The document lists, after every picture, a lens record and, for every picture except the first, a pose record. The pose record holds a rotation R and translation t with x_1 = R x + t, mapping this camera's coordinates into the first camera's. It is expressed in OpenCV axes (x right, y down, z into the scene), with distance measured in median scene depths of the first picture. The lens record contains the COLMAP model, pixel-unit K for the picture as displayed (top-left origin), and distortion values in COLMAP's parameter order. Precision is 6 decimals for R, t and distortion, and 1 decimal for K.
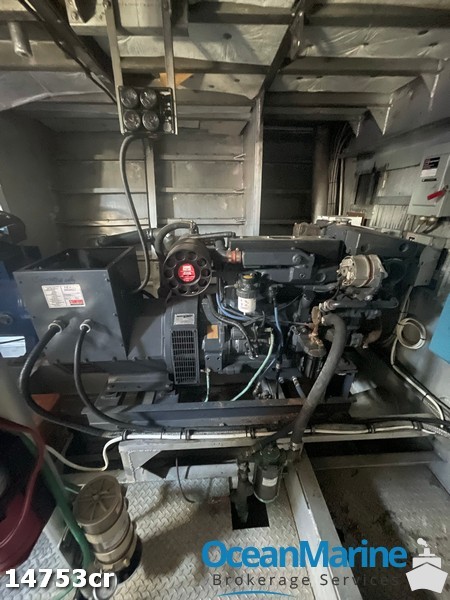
lens RADIAL K [[242.1, 0, 225.7], [0, 242.1, 301.7], [0, 0, 1]] dist [-0.002361, 0.000191]
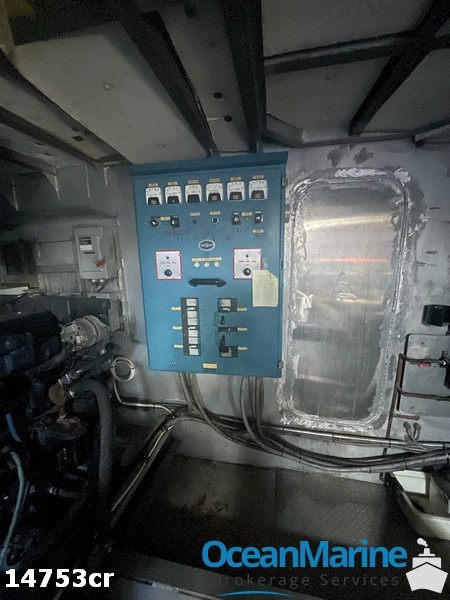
lens RADIAL K [[242.1, 0, 226.3], [0, 242.1, 302.4], [0, 0, 1]] dist [-0.002361, 0.000191]
pose [[0.260909, -0.189358, 0.946610, -0.226438], [0.412525, 0.908404, 0.068013, -0.053664], [-0.872782, 0.372755, 0.315126, 0.063001]]
